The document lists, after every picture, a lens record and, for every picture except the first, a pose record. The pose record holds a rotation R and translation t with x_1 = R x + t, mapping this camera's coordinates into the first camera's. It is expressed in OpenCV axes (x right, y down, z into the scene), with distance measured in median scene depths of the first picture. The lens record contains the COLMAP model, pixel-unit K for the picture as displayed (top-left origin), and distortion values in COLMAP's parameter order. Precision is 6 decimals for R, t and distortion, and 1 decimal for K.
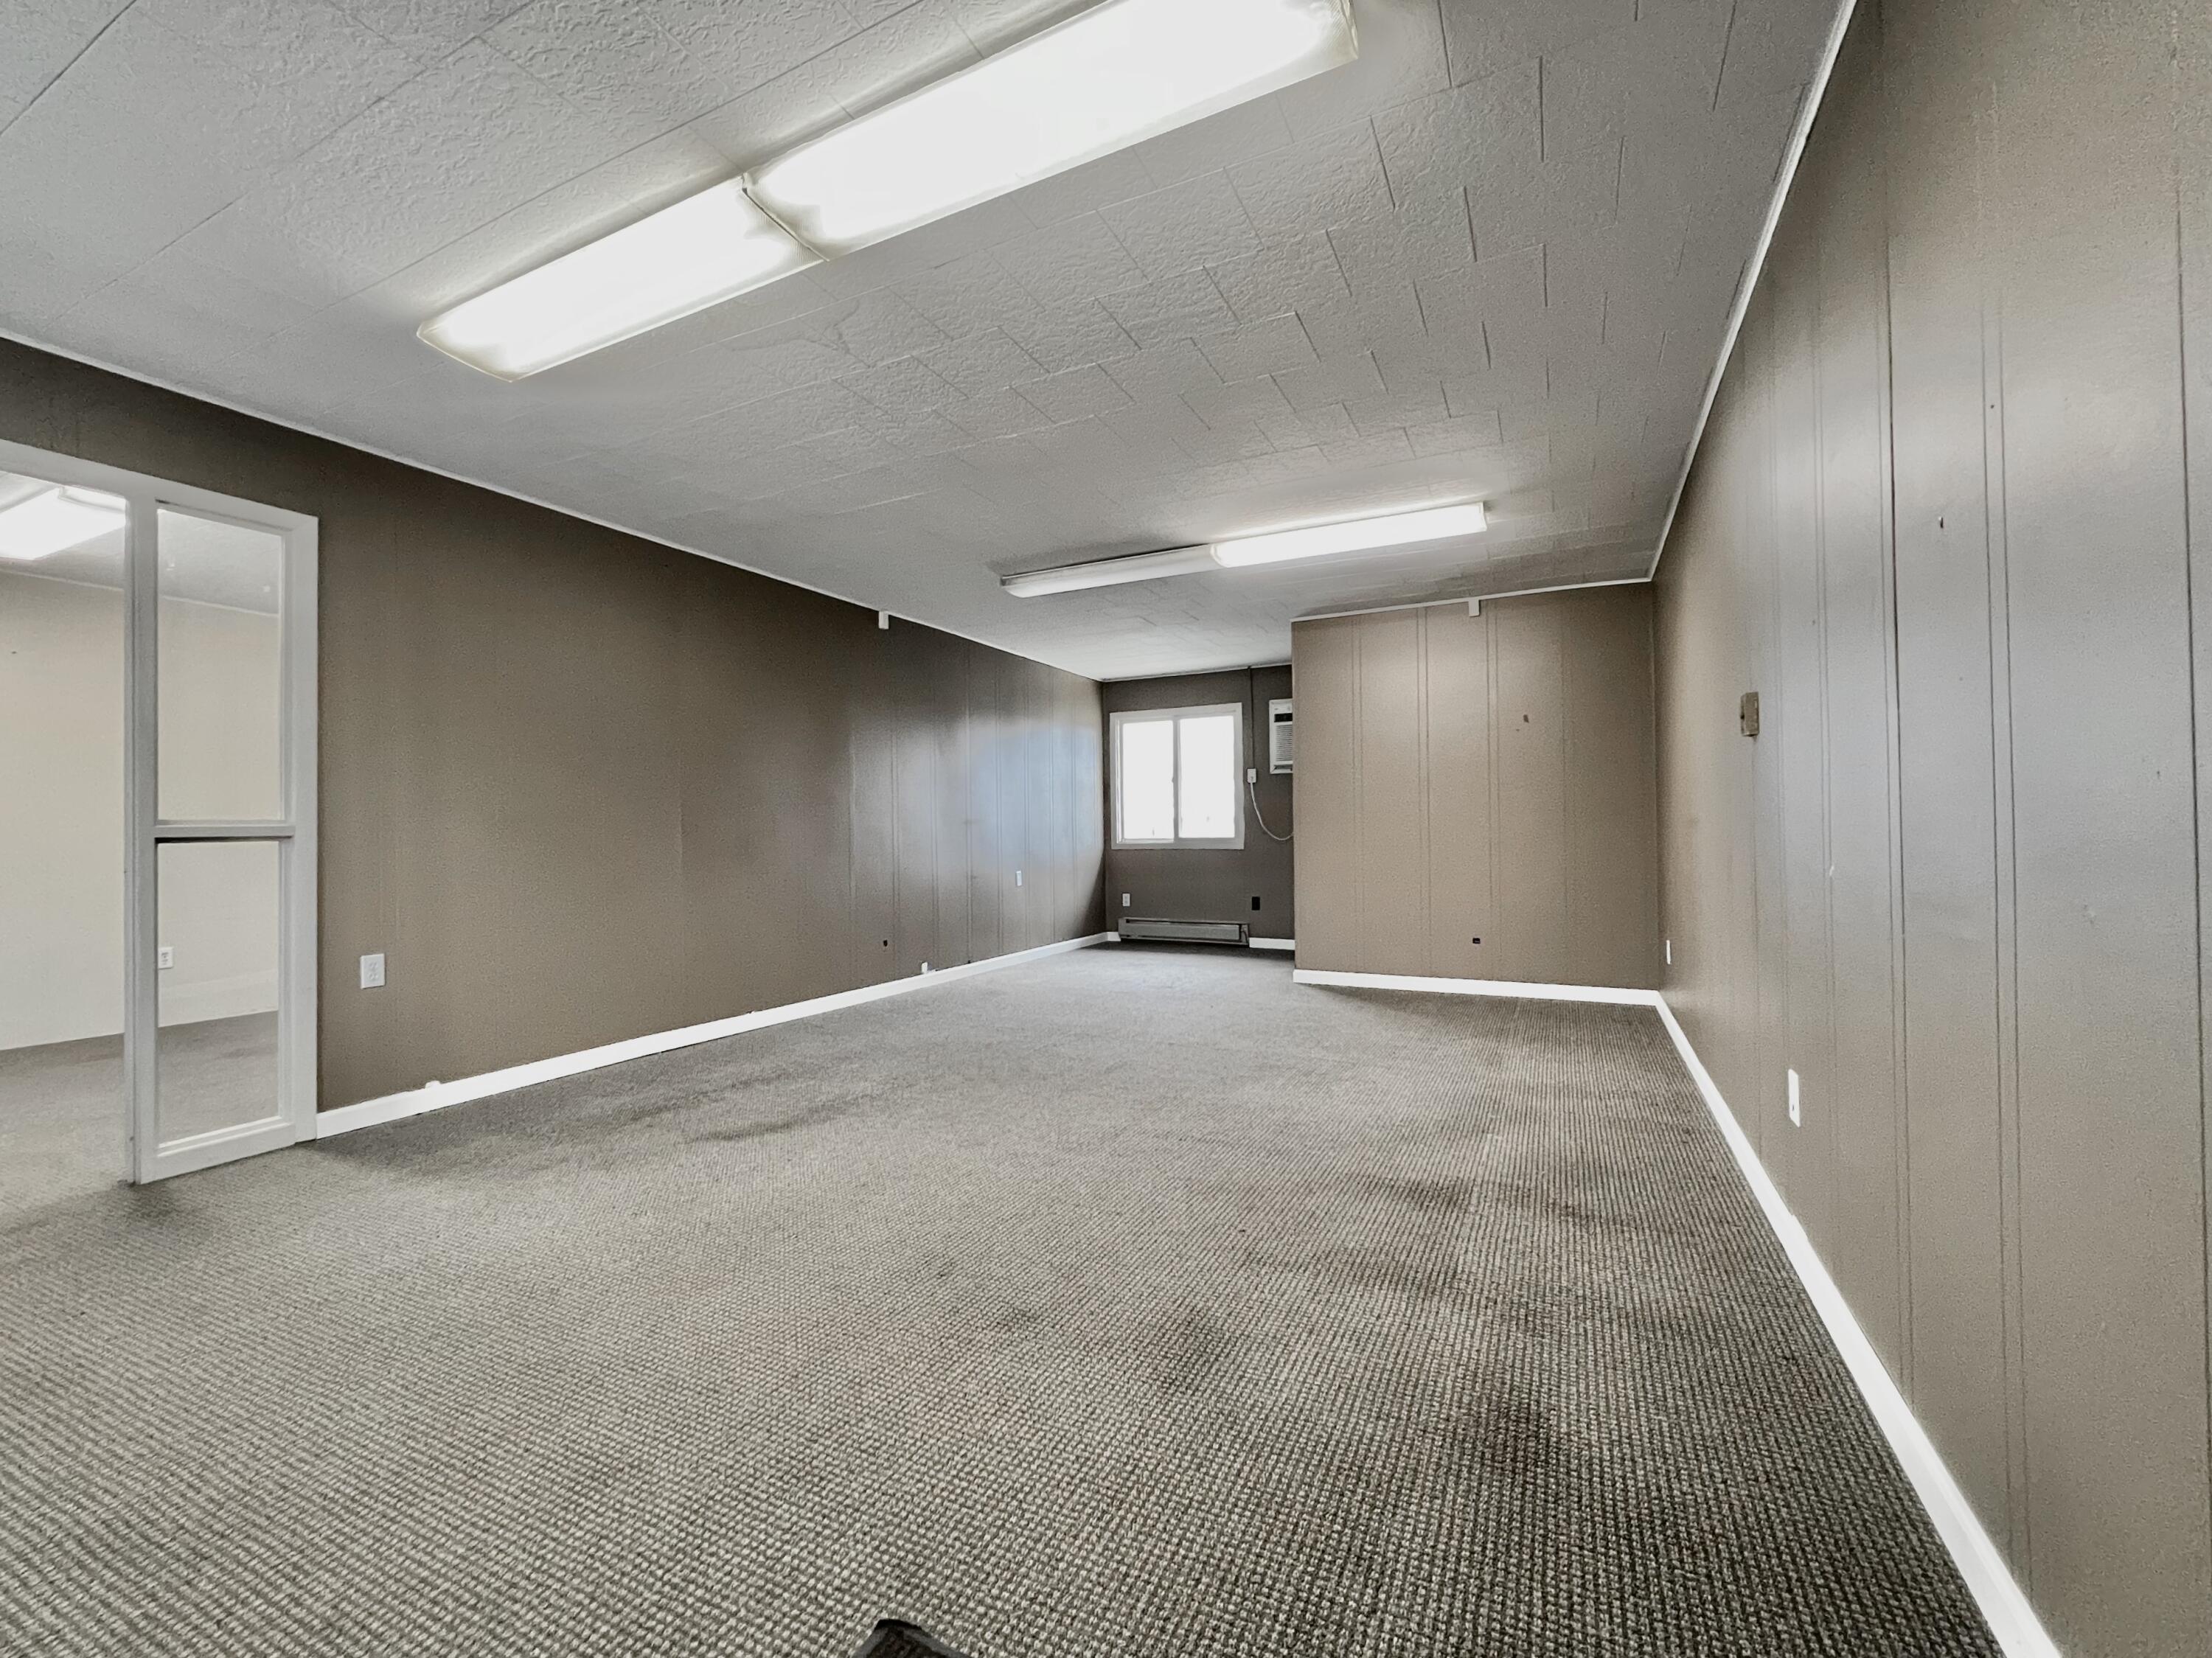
lens RADIAL K [[929.8, 0, 1098.3], [0, 929.8, 824.2], [0, 0, 1]] dist [-0.003512, 0.001204]
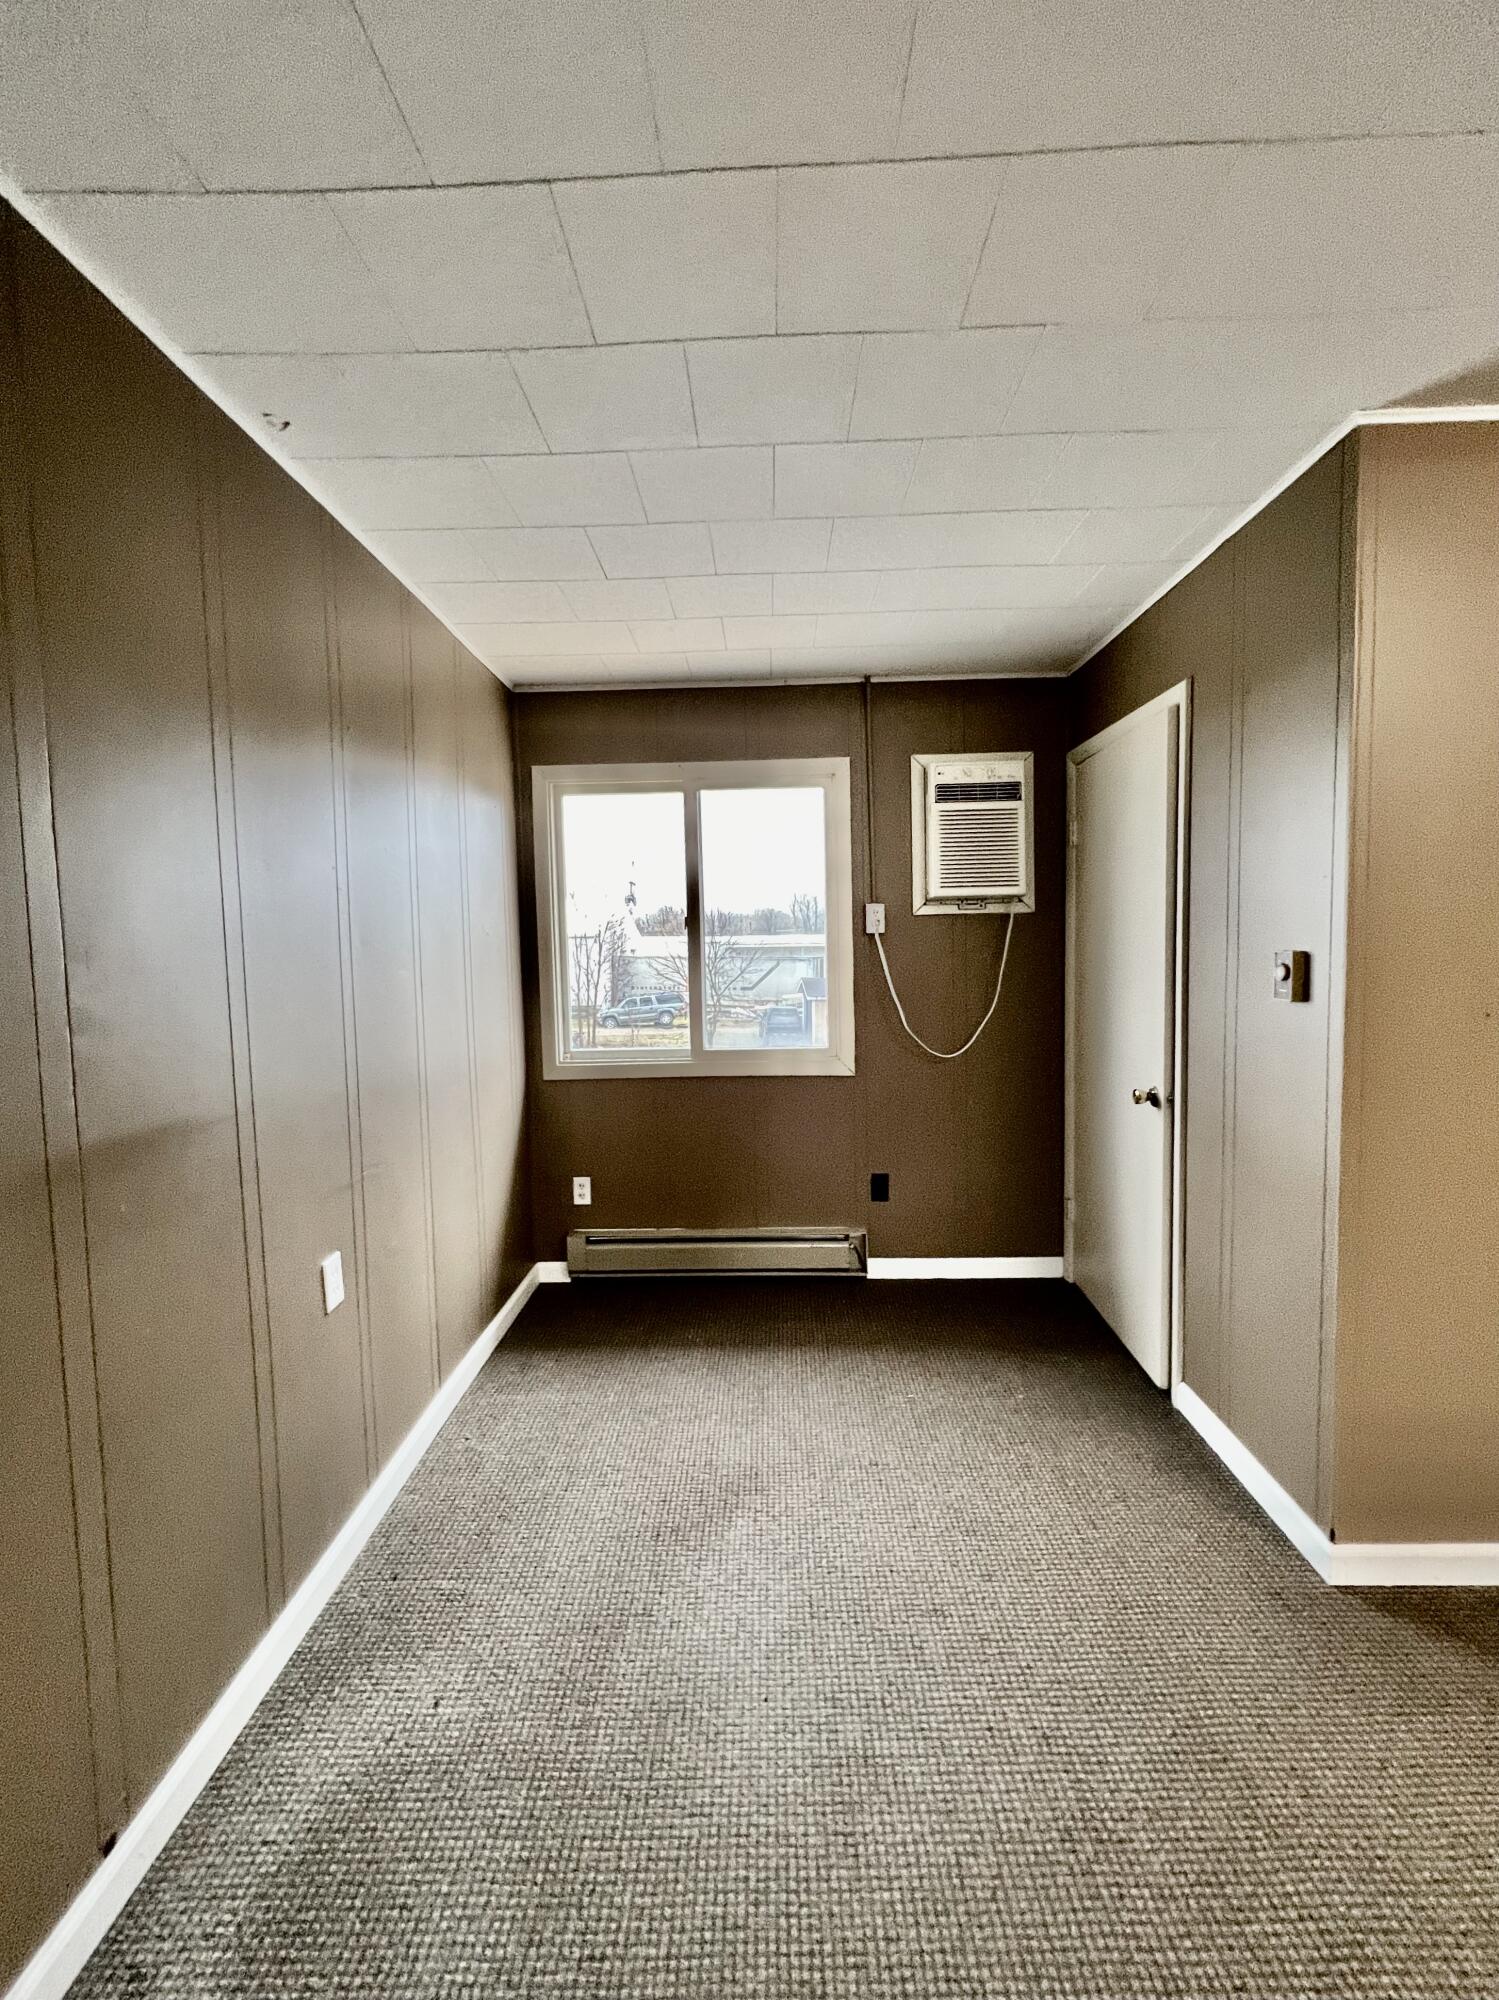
lens RADIAL K [[797.4, 0, 751.1], [0, 797.4, 991.8], [0, 0, 1]] dist [-0.003197, 0.000539]
pose [[0.902115, -0.037985, 0.429820, -0.146171], [0.005884, 0.997108, 0.075770, -0.107895], [-0.431455, -0.065824, 0.899730, 1.553032]]
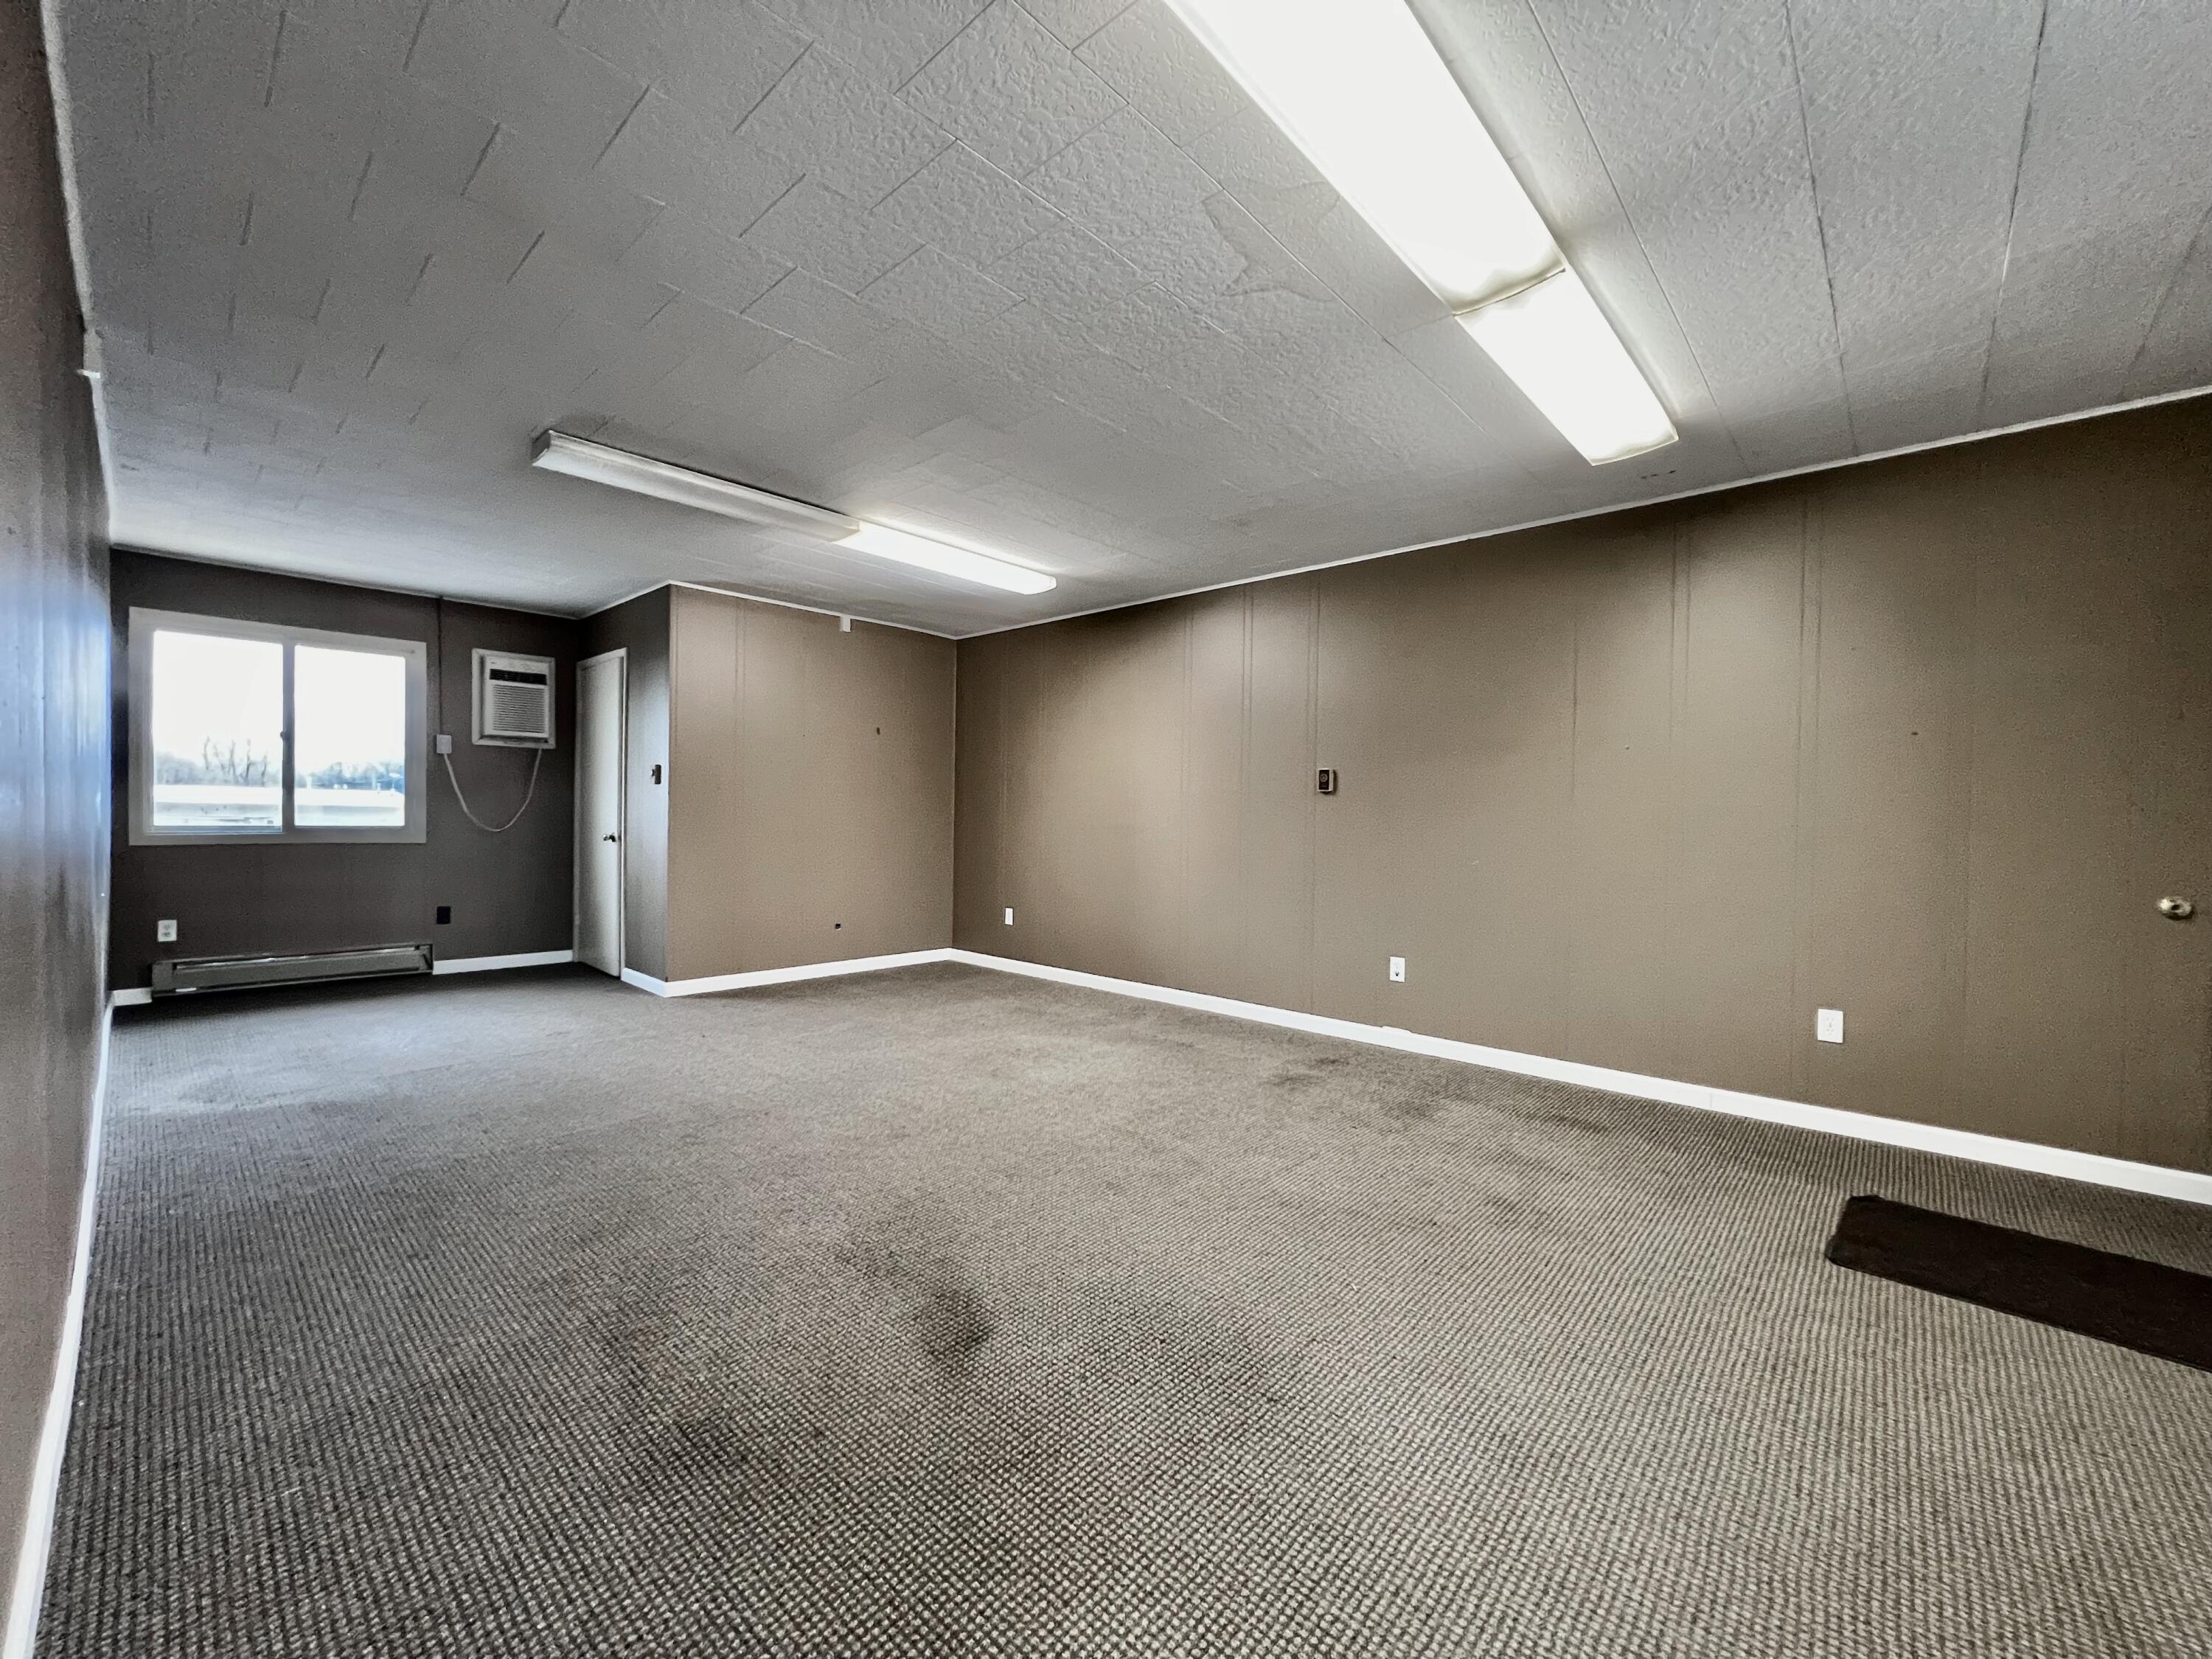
lens RADIAL K [[881.9, 0, 1102.9], [0, 881.9, 823.9], [0, 0, 1]] dist [-0.003197, 0.000539]
pose [[0.274783, 0.006429, 0.961485, -0.858045], [-0.030478, 0.999533, 0.002027, -0.013705], [-0.961023, -0.029861, 0.274851, 0.688926]]
